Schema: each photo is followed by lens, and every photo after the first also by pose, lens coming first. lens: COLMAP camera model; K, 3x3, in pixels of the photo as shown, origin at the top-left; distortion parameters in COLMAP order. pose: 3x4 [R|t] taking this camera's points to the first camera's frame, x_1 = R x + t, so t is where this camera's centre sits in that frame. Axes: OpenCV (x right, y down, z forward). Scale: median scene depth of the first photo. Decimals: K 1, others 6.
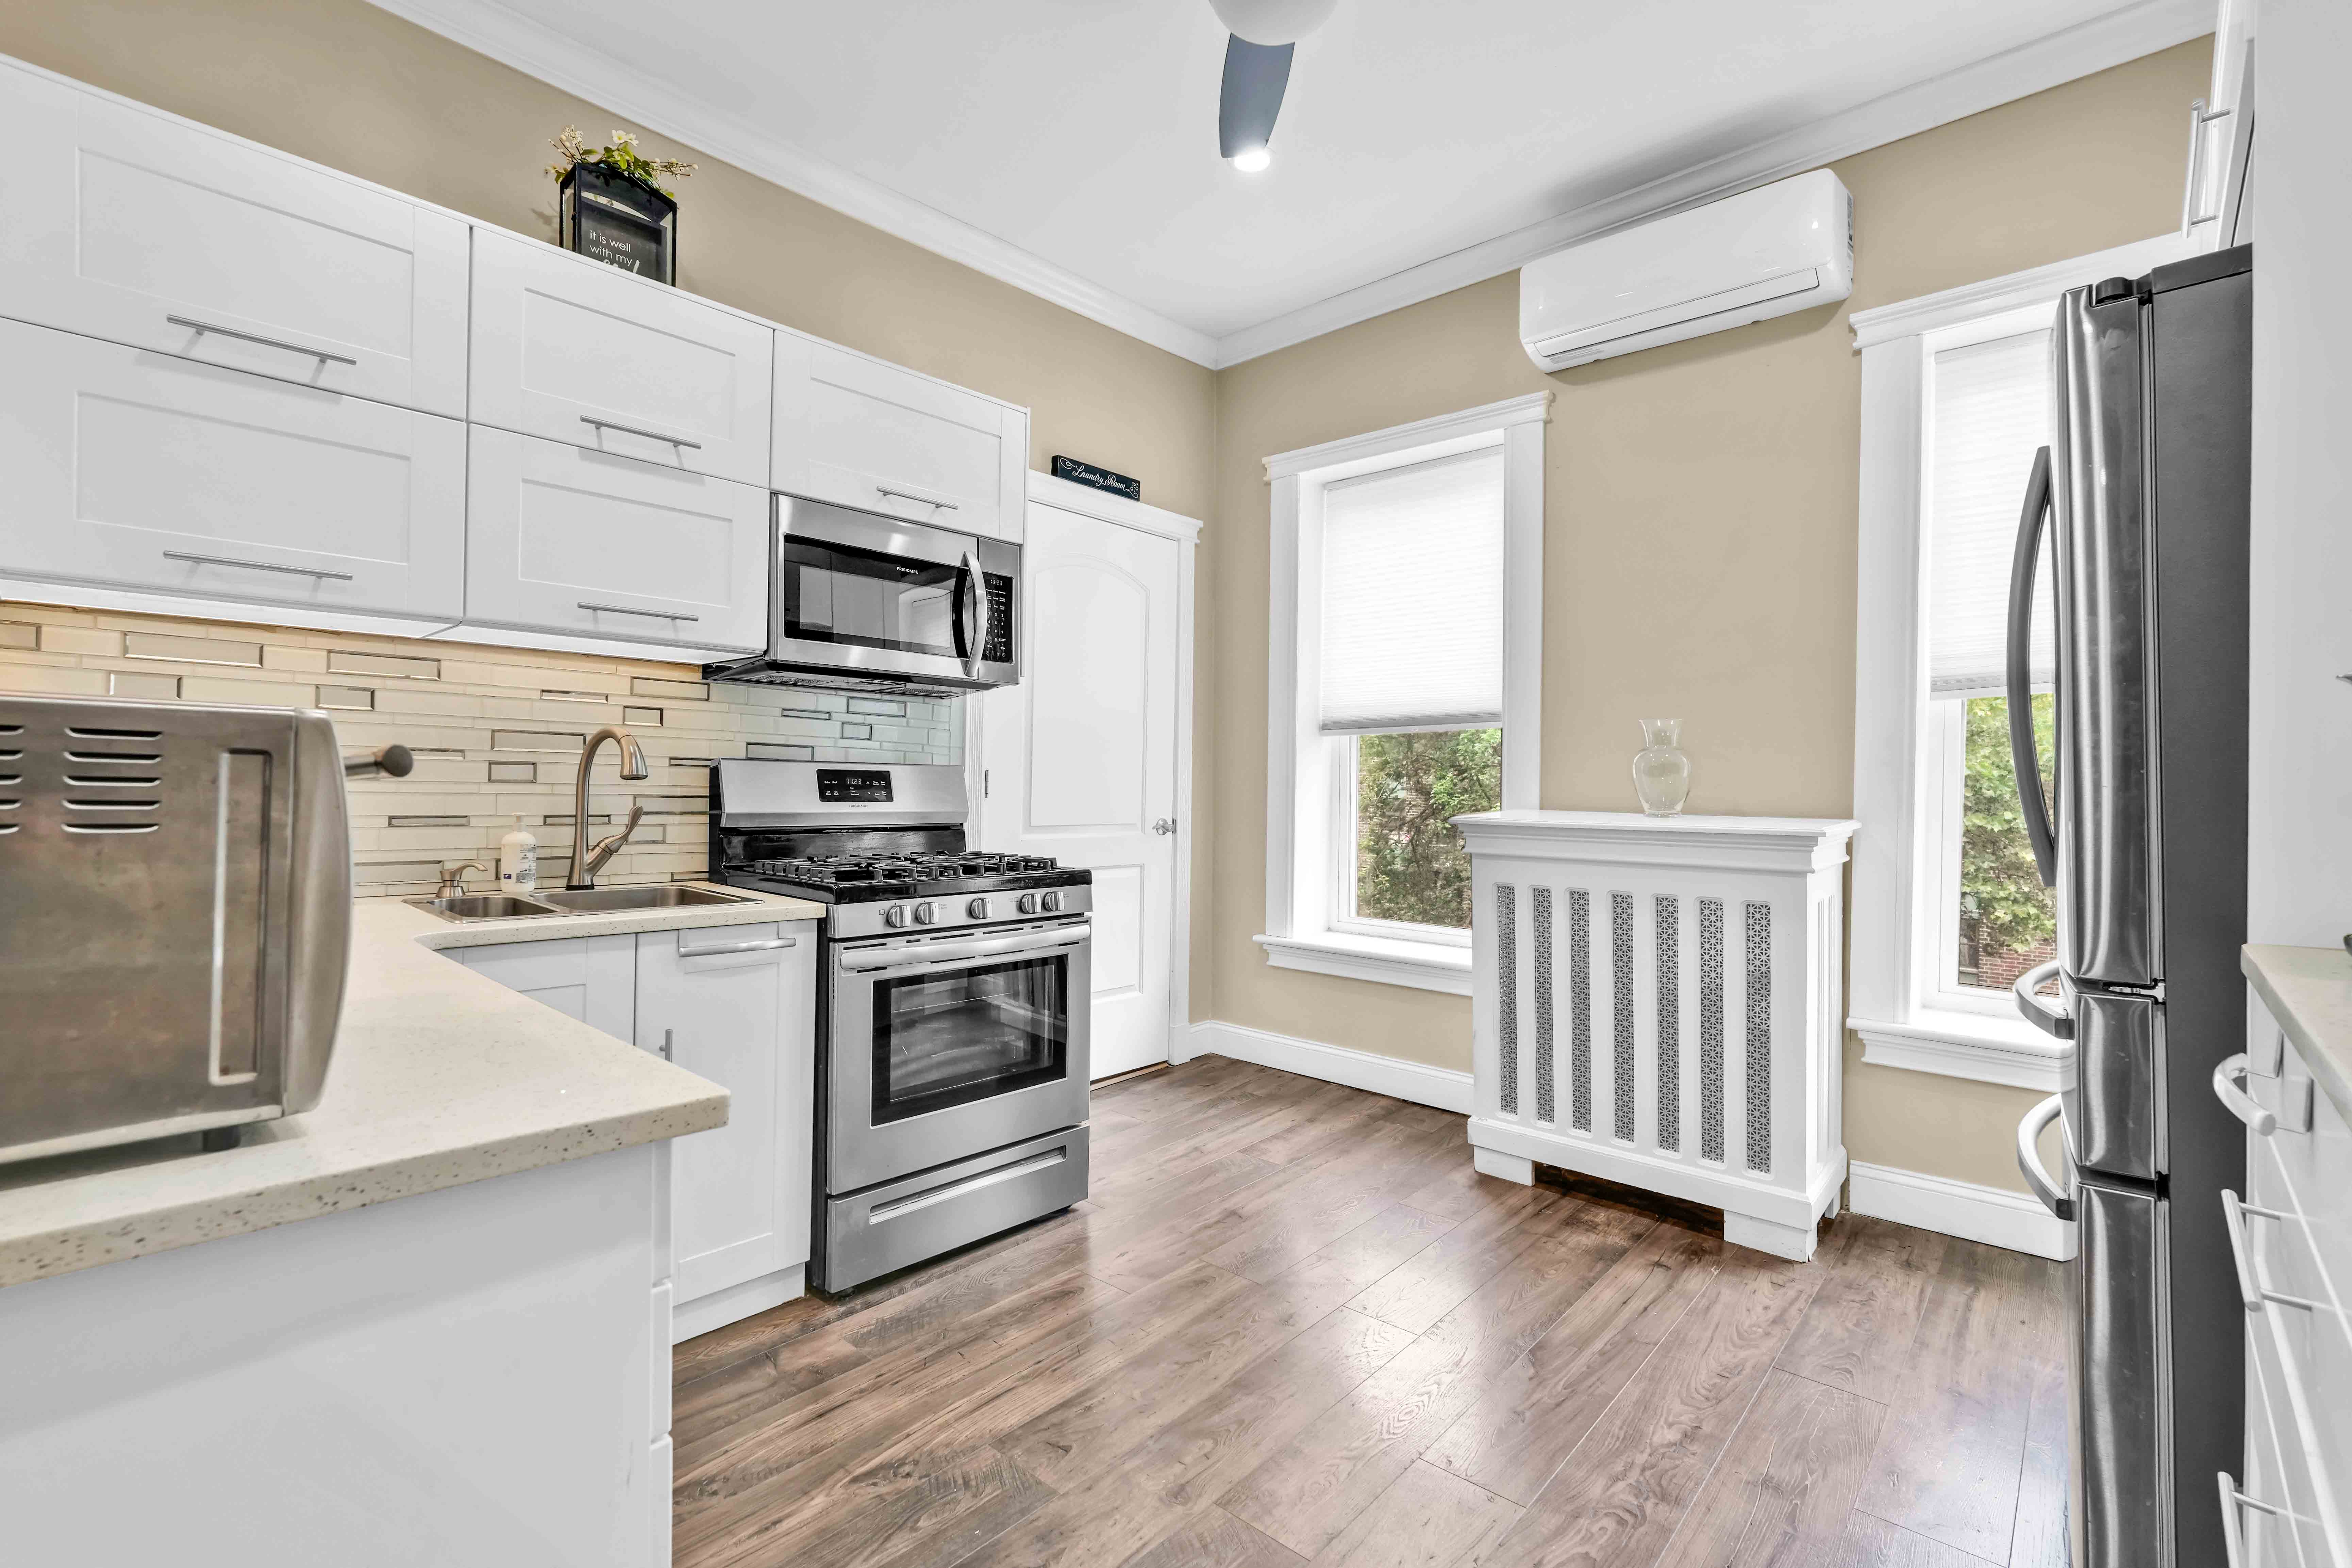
lens RADIAL K [[1046.1, 0, 1176.0], [0, 1046.1, 784.0], [0, 0, 1]] dist [-0.000909, 0.008574]
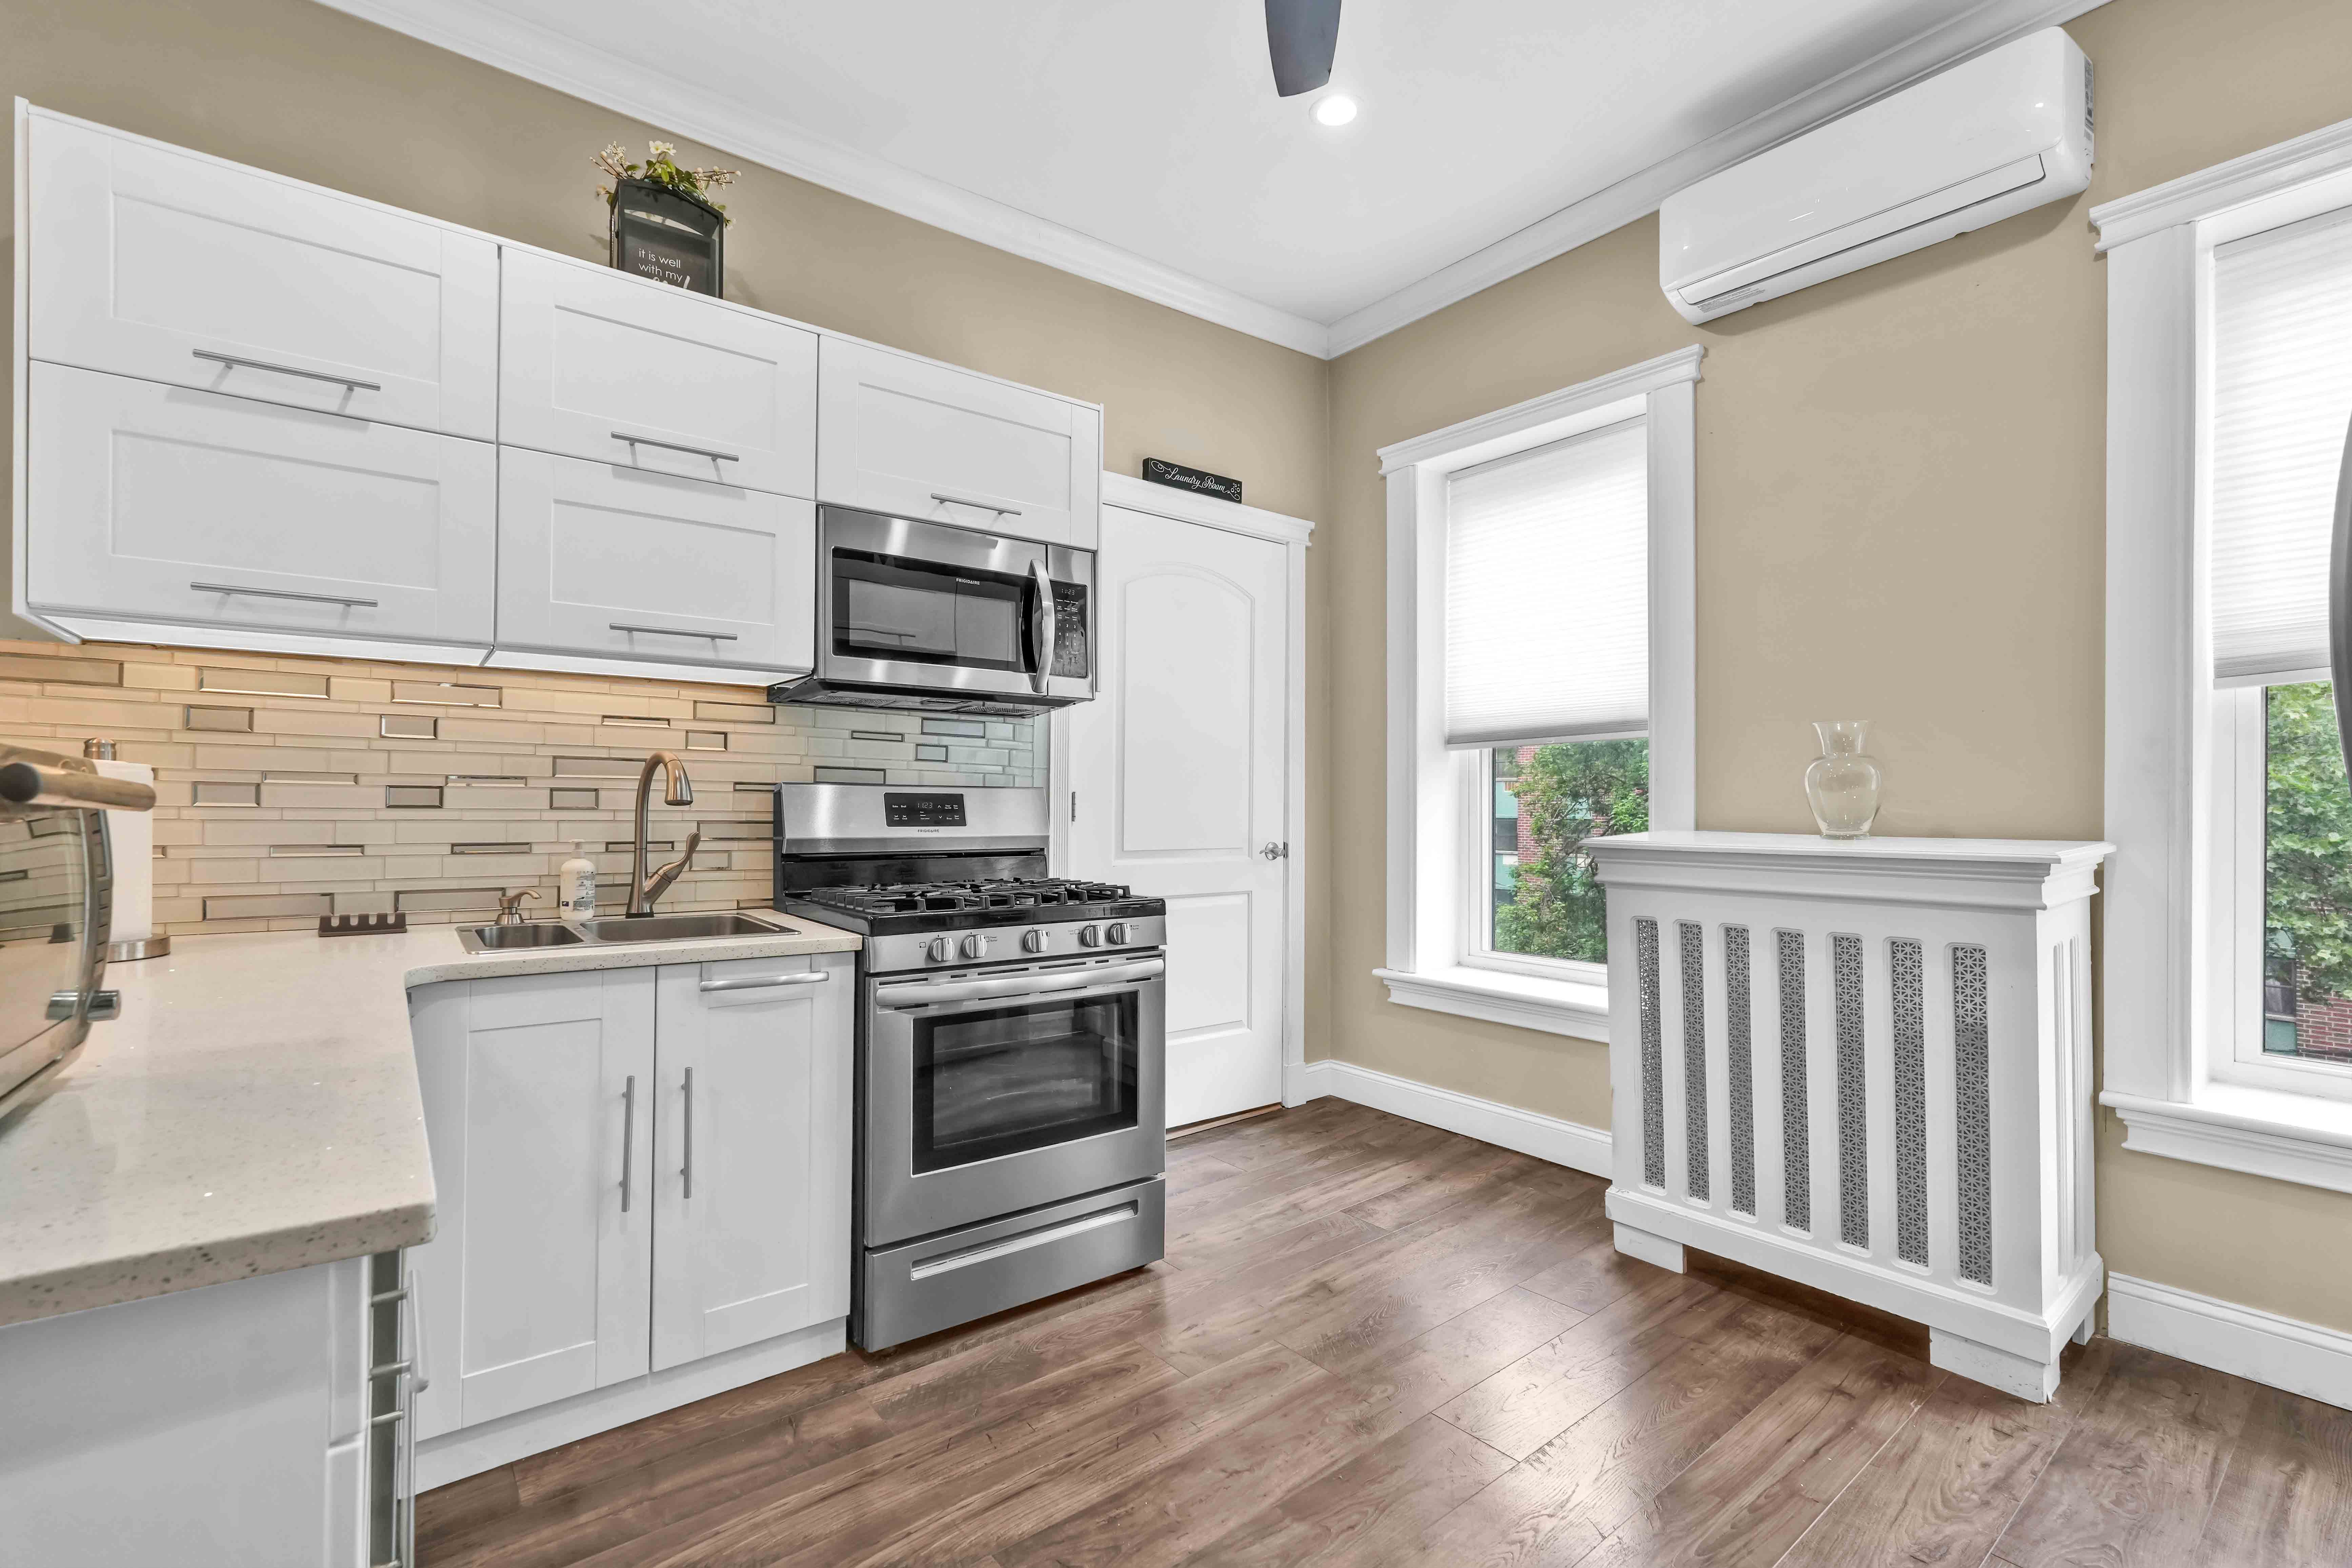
lens RADIAL K [[1036.5, 0, 1180.8], [0, 1036.5, 798.9], [0, 0, 1]] dist [-0.002942, 0.006243]
pose [[0.986397, -0.010429, -0.164050, 0.091503], [0.009121, 0.999920, -0.008721, 0.002454], [0.164128, 0.007106, 0.986414, 0.116295]]
